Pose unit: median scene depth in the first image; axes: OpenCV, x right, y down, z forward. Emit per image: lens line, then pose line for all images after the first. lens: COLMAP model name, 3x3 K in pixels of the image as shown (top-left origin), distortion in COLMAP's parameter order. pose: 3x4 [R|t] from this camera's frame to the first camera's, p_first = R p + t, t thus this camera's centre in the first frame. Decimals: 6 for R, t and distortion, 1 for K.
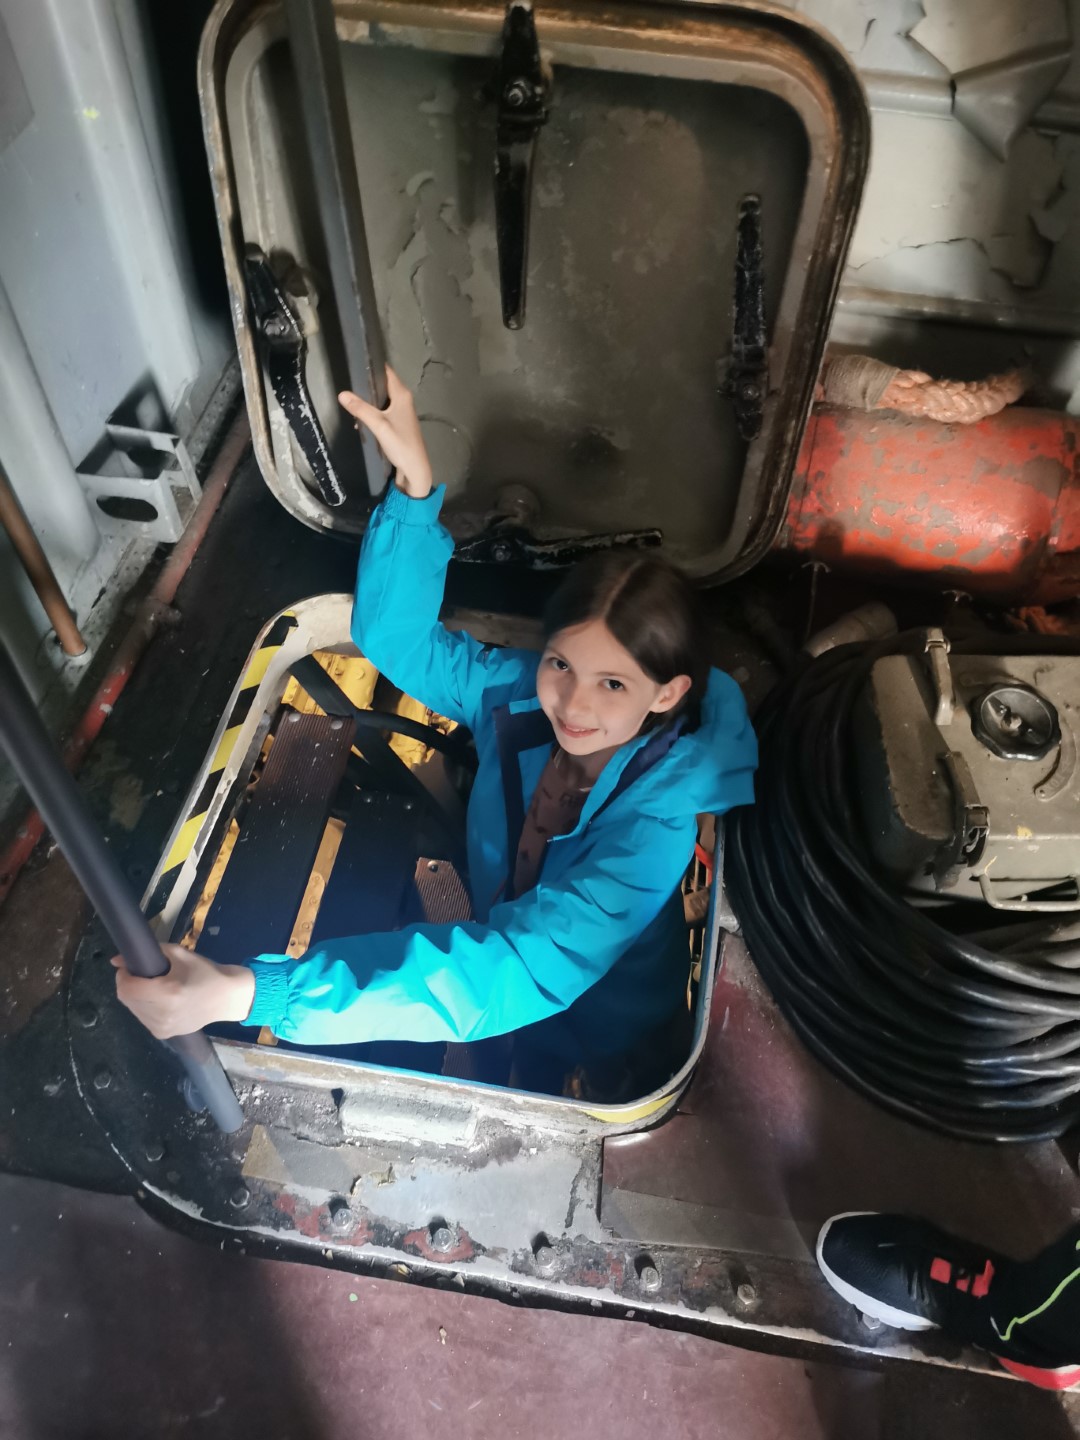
lens RADIAL K [[1156.1, 0, 542.2], [0, 1156.1, 711.3], [0, 0, 1]] dist [0.062347, -0.069002]
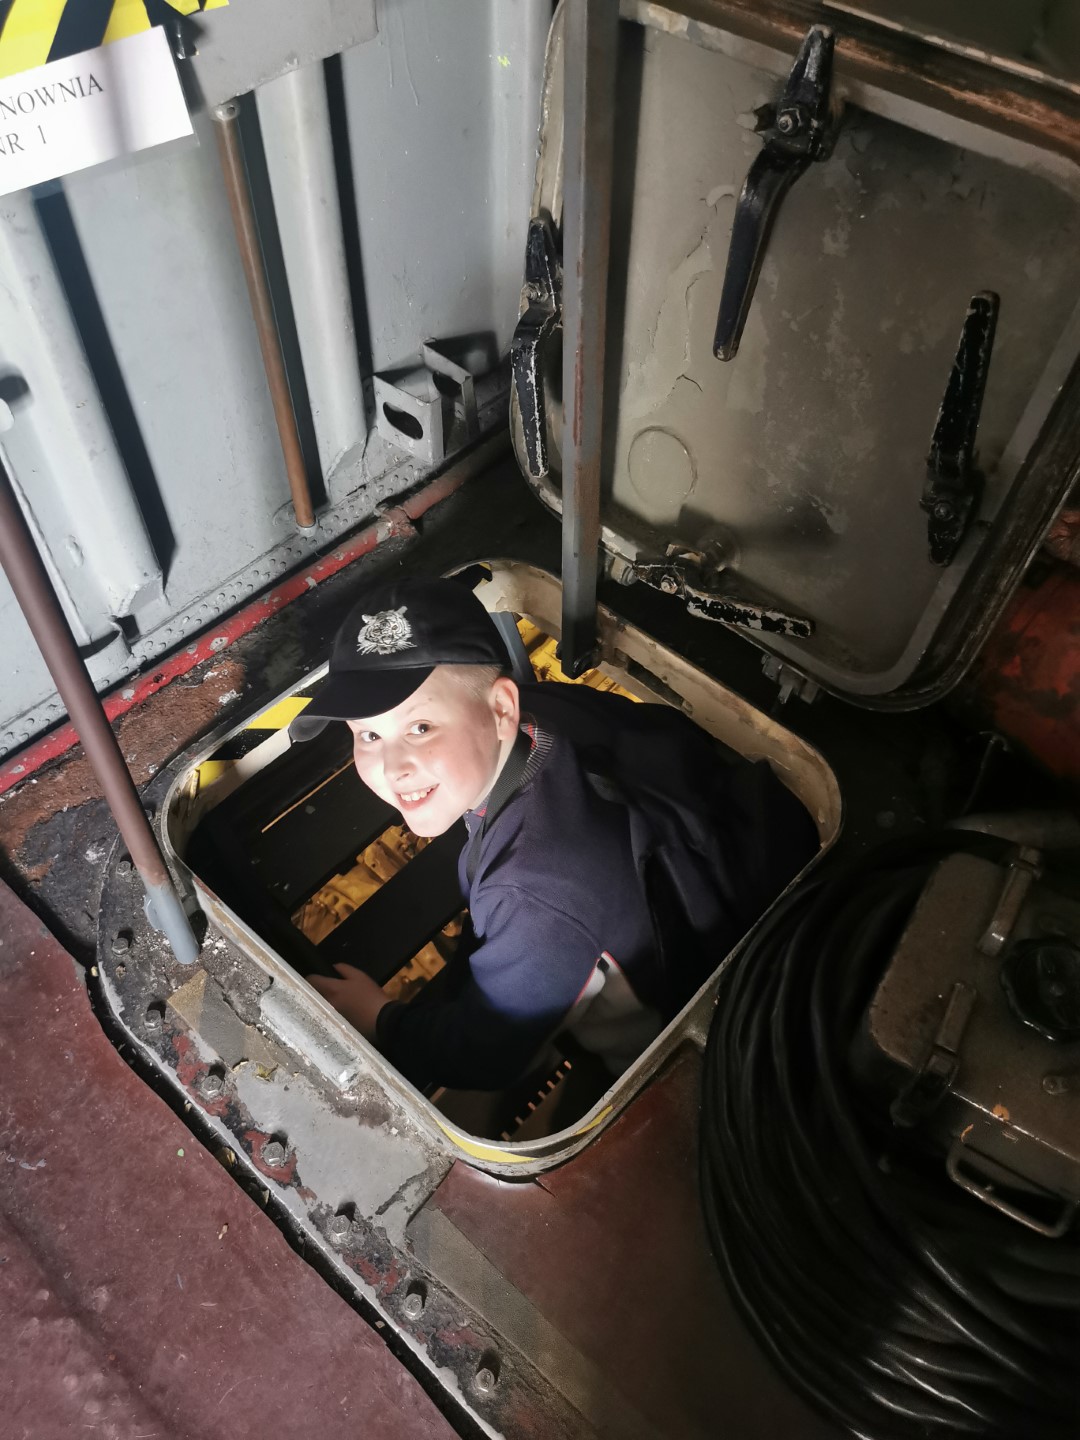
lens RADIAL K [[1156.1, 0, 525.6], [0, 1156.1, 721.2], [0, 0, 1]] dist [0.062347, -0.069002]
pose [[0.833507, 0.421236, -0.357528, 0.303180], [-0.426214, 0.901982, 0.069072, -0.057561], [0.351579, 0.094811, 0.931345, 0.080350]]
